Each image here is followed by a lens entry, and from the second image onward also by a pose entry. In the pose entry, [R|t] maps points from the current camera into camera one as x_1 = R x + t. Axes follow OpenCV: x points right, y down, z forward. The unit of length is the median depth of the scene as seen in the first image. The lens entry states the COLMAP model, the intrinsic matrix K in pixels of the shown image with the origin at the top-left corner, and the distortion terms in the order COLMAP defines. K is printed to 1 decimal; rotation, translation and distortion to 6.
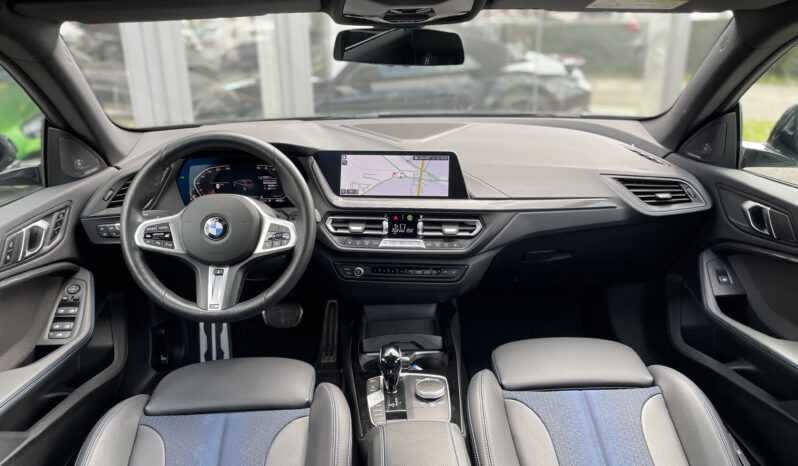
lens RADIAL K [[597.3, 0, 399.0], [0, 597.3, 219.1], [0, 0, 1]] dist [0.067392, -0.103524]
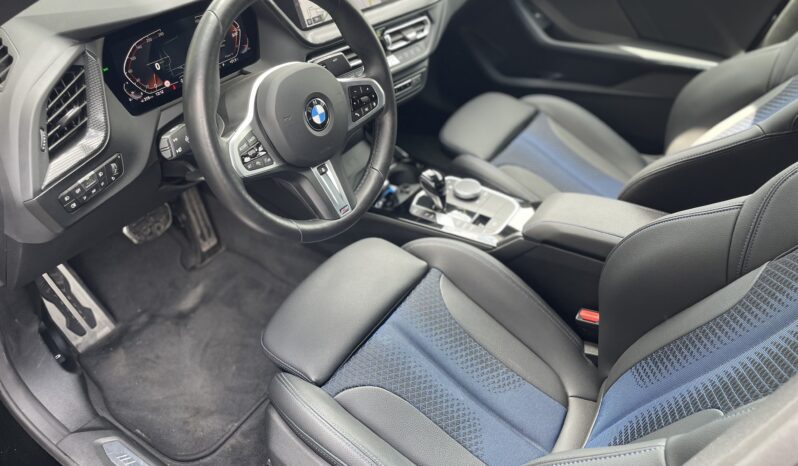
lens RADIAL K [[595.2, 0, 399.0], [0, 595.2, 233.0], [0, 0, 1]] dist [0.000790, -0.002676]
pose [[0.578742, -0.488285, 0.653173, -0.678551], [0.200732, 0.861590, 0.466229, -0.151463], [-0.790420, -0.138714, 0.596653, 0.413057]]
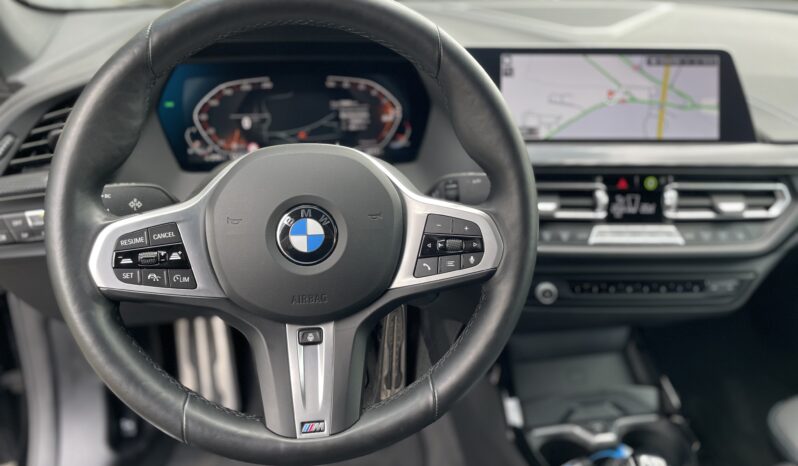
lens RADIAL K [[595.2, 0, 399.0], [0, 595.2, 233.0], [0, 0, 1]] dist [0.000790, -0.002676]
pose [[0.991303, -0.033788, 0.127188, -0.255226], [0.016859, 0.991120, 0.131897, -0.030184], [-0.130515, -0.128606, 0.983070, 0.534206]]
